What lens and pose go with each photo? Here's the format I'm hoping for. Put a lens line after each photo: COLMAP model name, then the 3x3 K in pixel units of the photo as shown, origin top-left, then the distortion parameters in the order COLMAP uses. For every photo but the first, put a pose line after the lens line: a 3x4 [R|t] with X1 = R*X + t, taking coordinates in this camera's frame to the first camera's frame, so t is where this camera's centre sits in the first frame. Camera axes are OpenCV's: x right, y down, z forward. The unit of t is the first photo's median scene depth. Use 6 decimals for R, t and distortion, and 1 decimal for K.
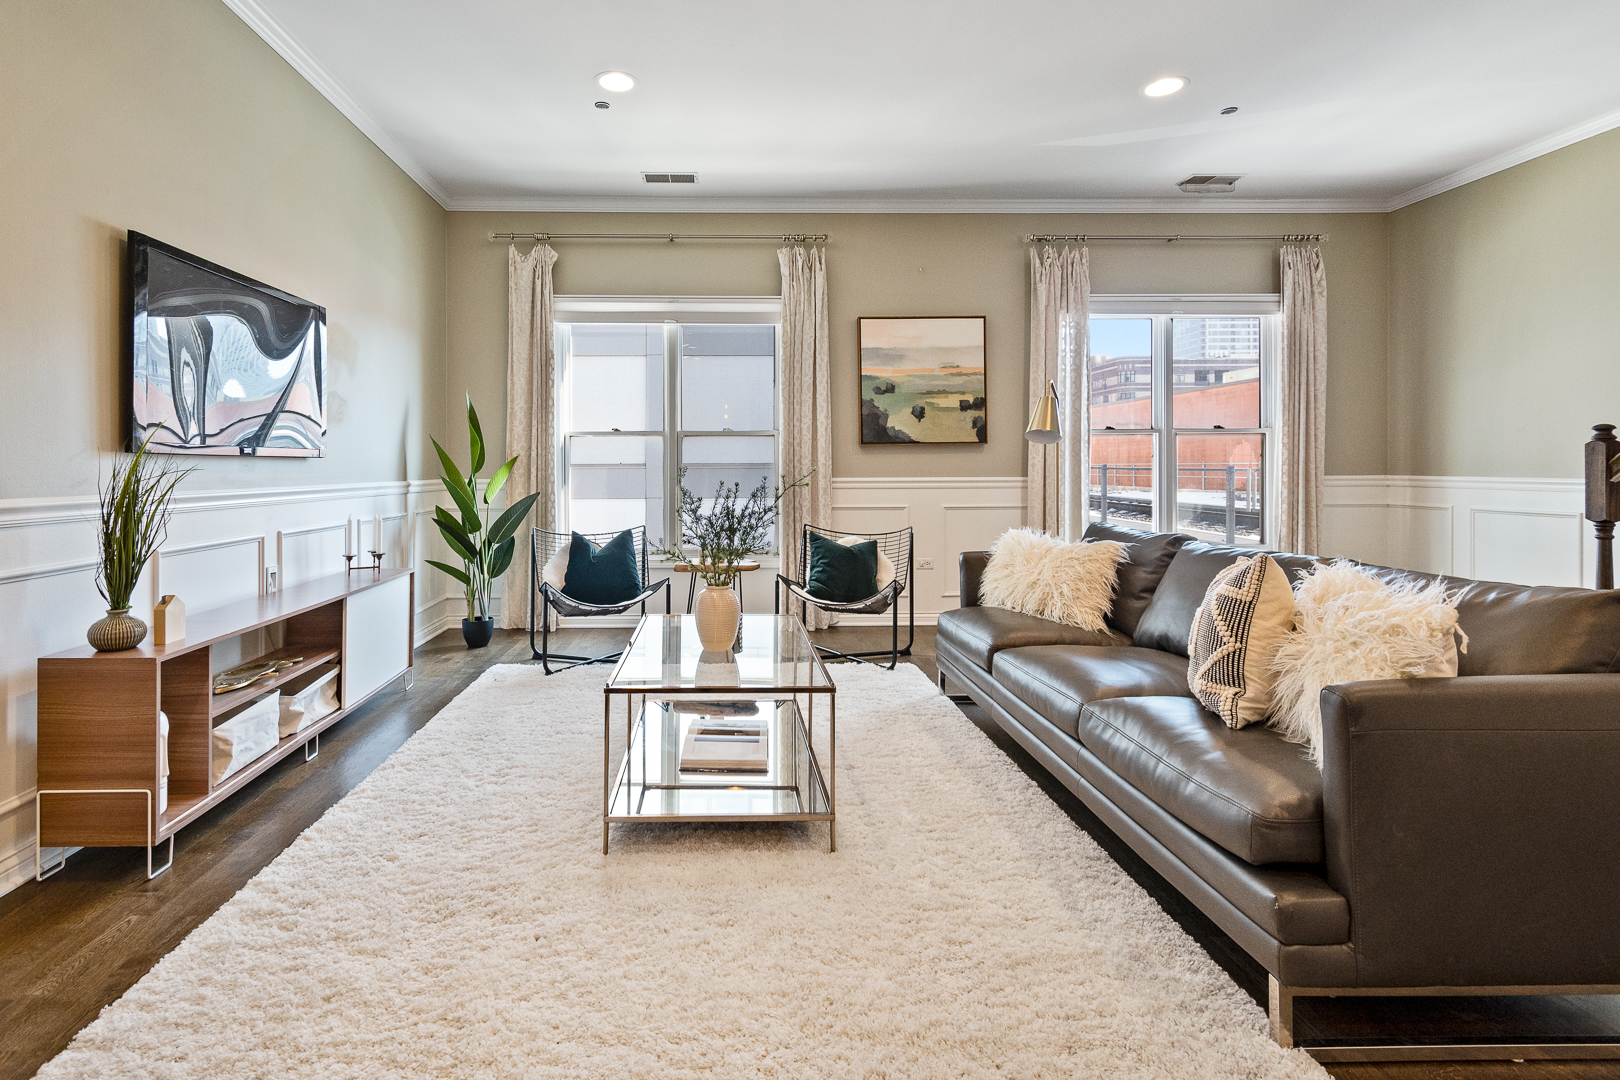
lens RADIAL K [[811.7, 0, 739.9], [0, 811.7, 469.3], [0, 0, 1]] dist [0.015230, -0.009734]
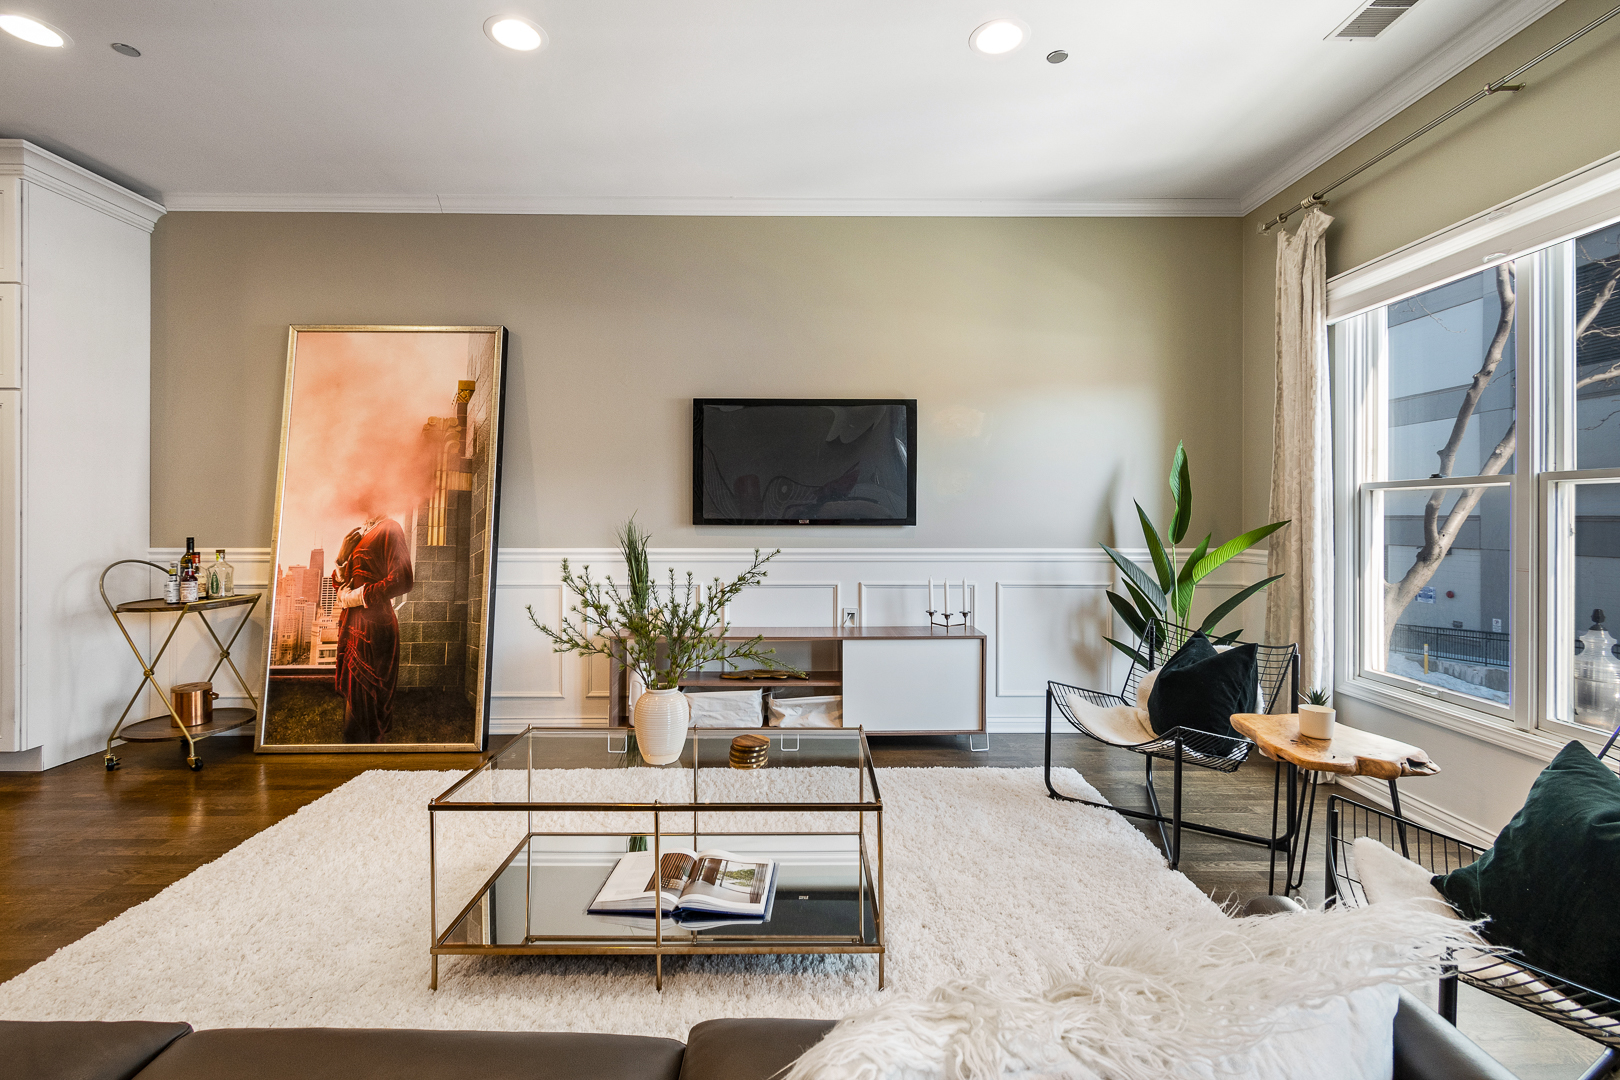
lens RADIAL K [[721.1, 0, 806.7], [0, 721.1, 515.6], [0, 0, 1]] dist [0.008503, -0.000695]
pose [[-0.014583, 0.000820, -0.999893, 0.402566], [-0.004320, 0.999990, 0.000883, -0.021635], [0.999884, 0.004333, -0.014579, 0.635463]]
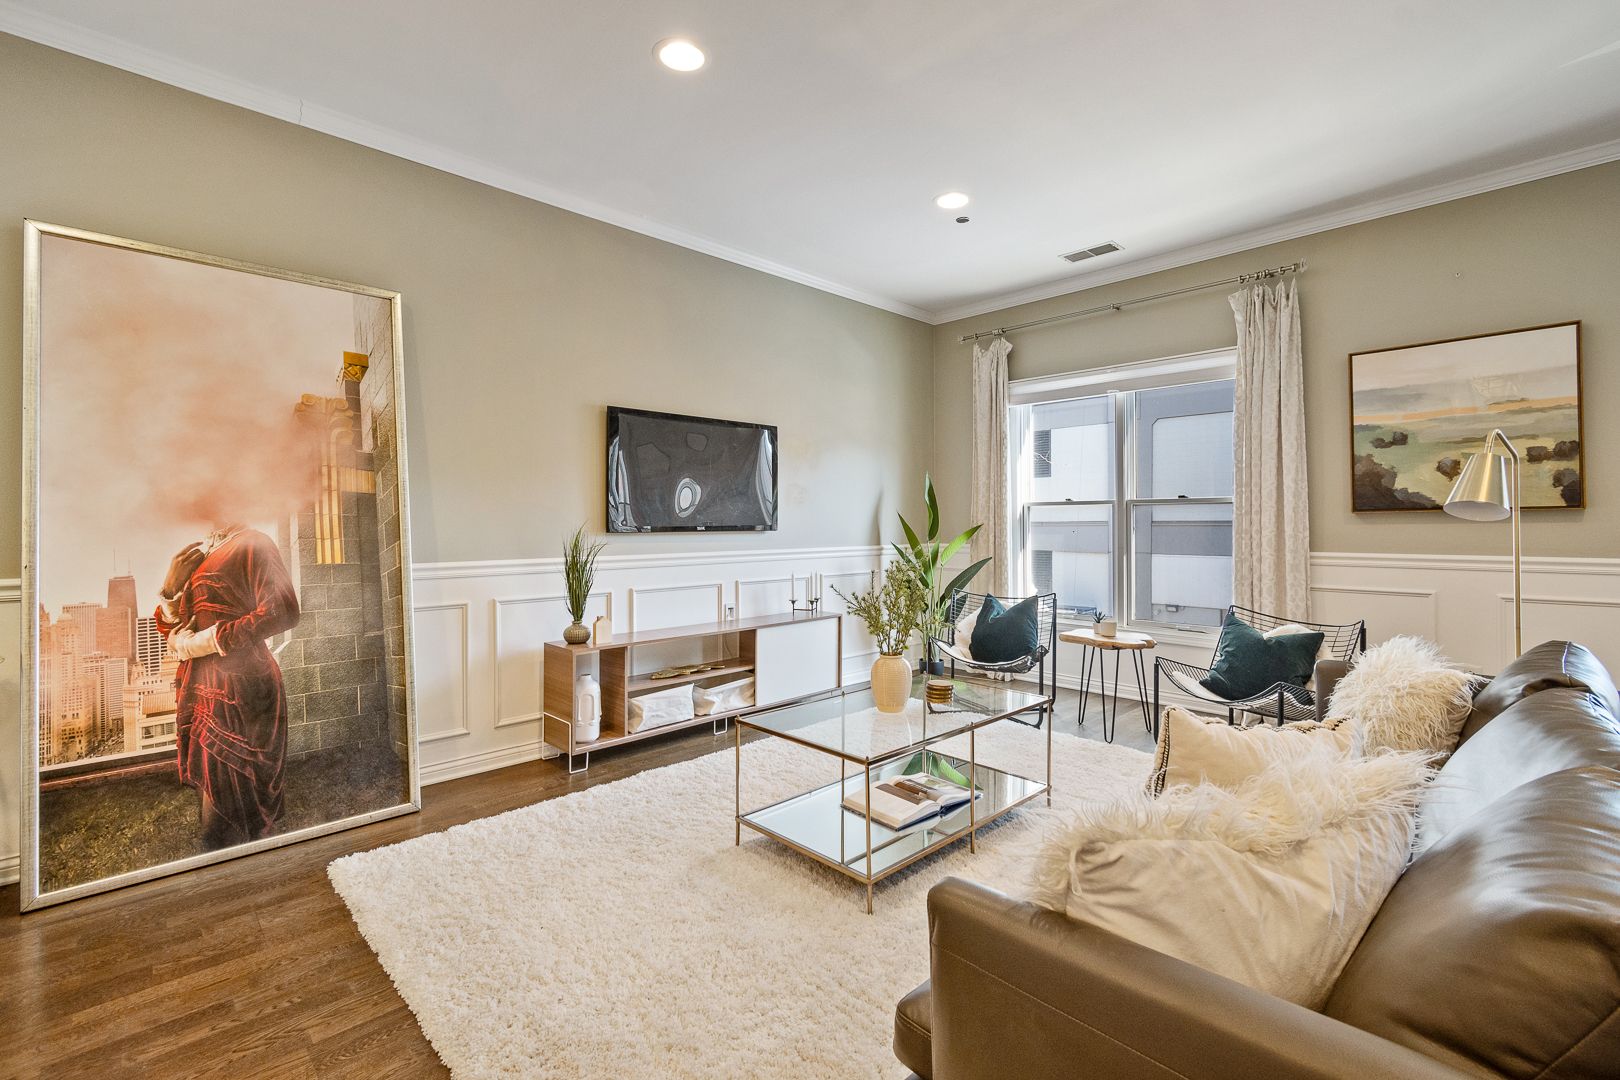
lens RADIAL K [[721.8, 0, 809.2], [0, 721.8, 523.6], [0, 0, 1]] dist [0.009696, -0.004767]
pose [[0.680442, 0.001851, -0.732799, 0.342314], [-0.000965, 0.999998, 0.001630, -0.021542], [0.732801, -0.000402, 0.680443, 0.130228]]
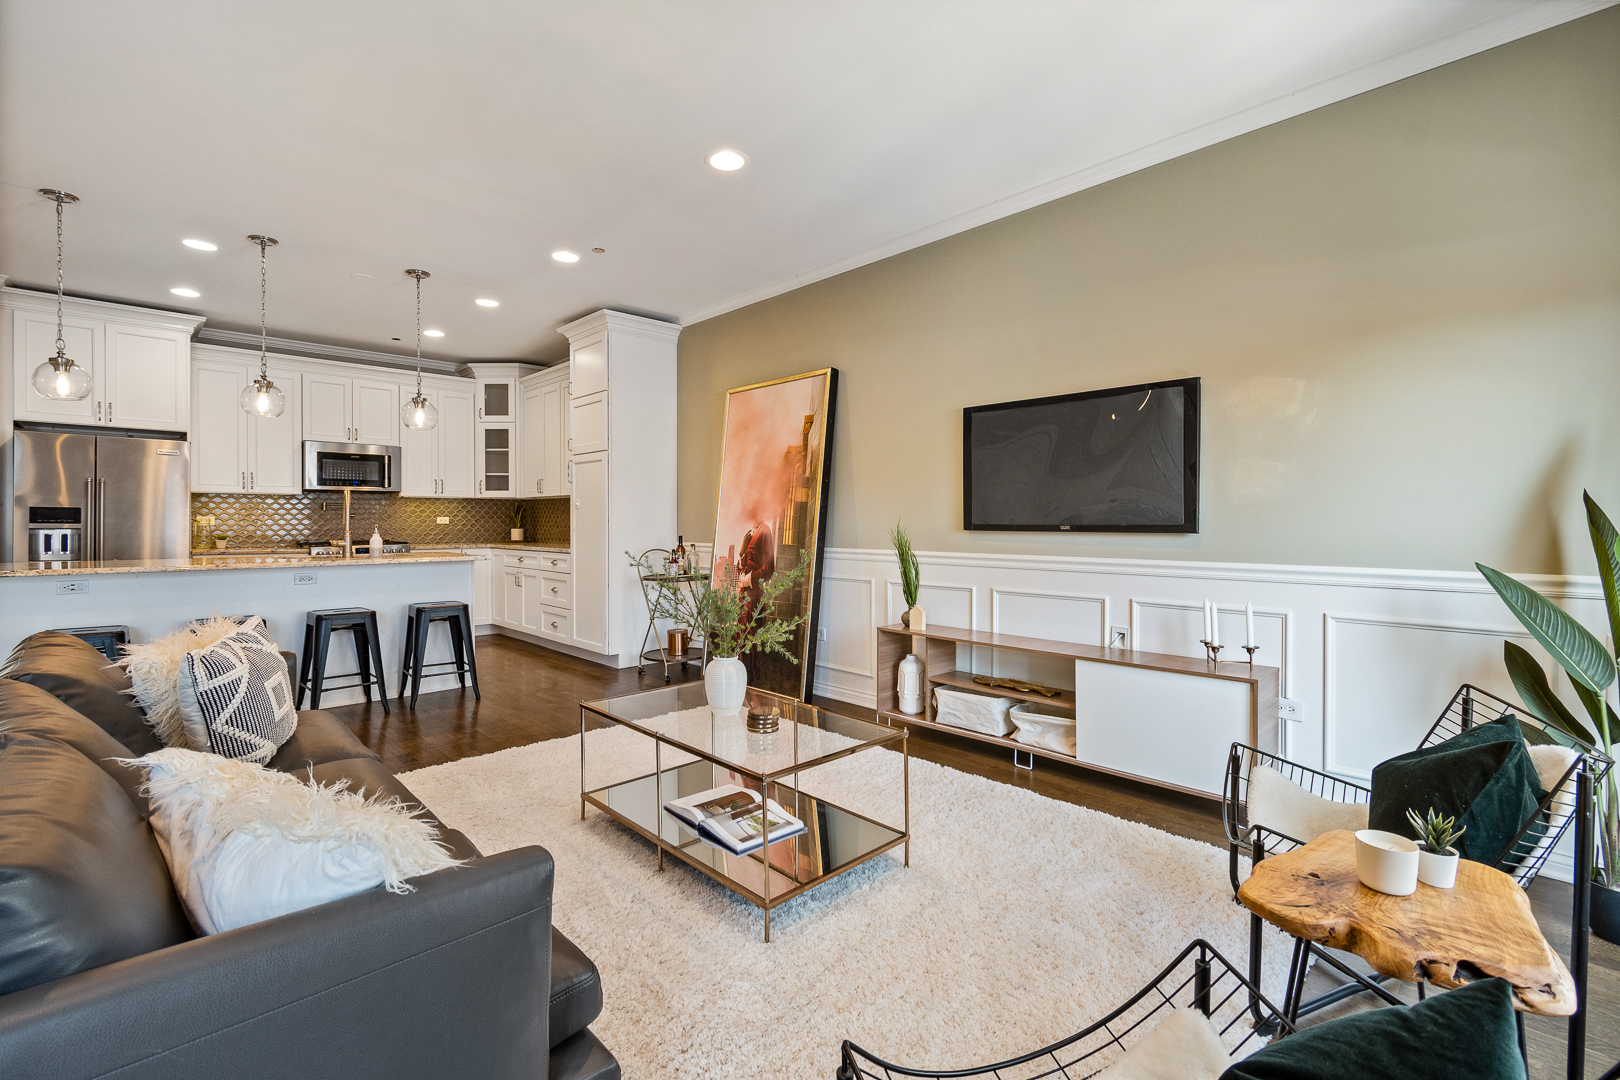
lens RADIAL K [[721.8, 0, 809.2], [0, 721.8, 523.6], [0, 0, 1]] dist [0.009696, -0.004767]
pose [[-0.738535, 0.002106, -0.674212, 0.297151], [-0.002162, 0.999983, 0.005491, -0.021832], [0.674211, 0.005513, -0.738518, 0.980572]]
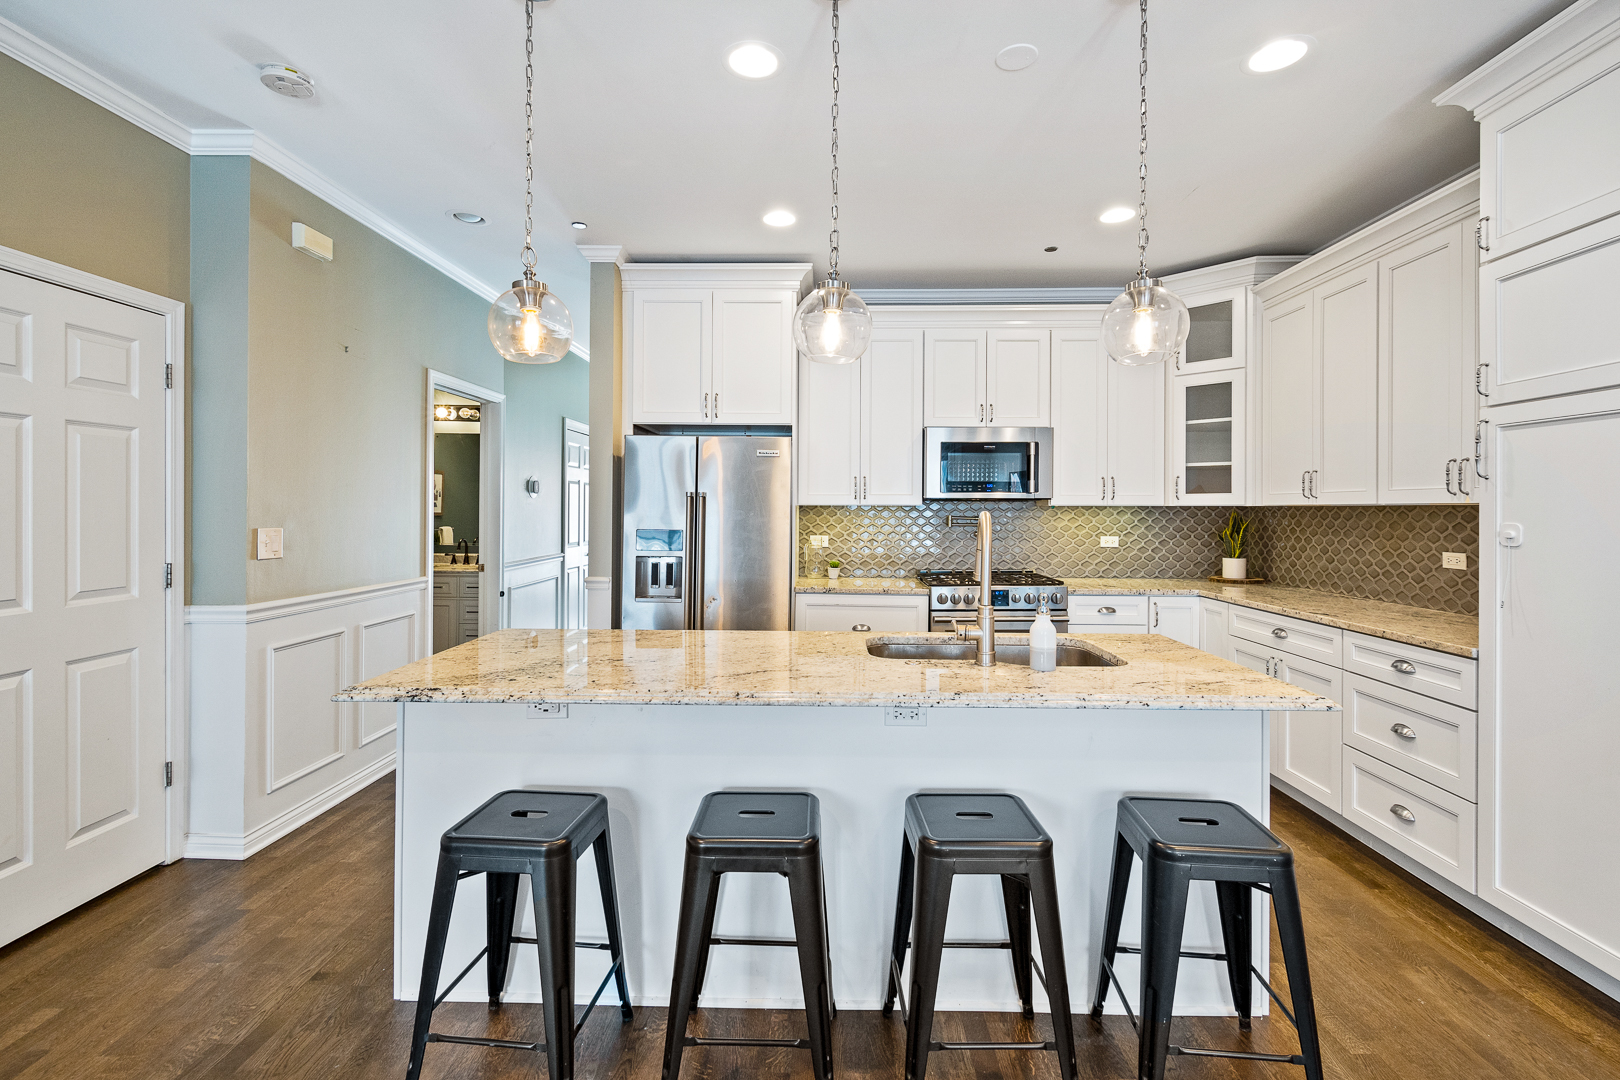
lens RADIAL K [[724.3, 0, 808.4], [0, 724.3, 511.8], [0, 0, 1]] dist [0.003757, -0.000031]
pose [[-0.998647, -0.004158, 0.051830, 0.185417], [-0.003889, 0.999978, 0.005295, -0.062282], [-0.051851, 0.005086, -0.998642, 0.297824]]
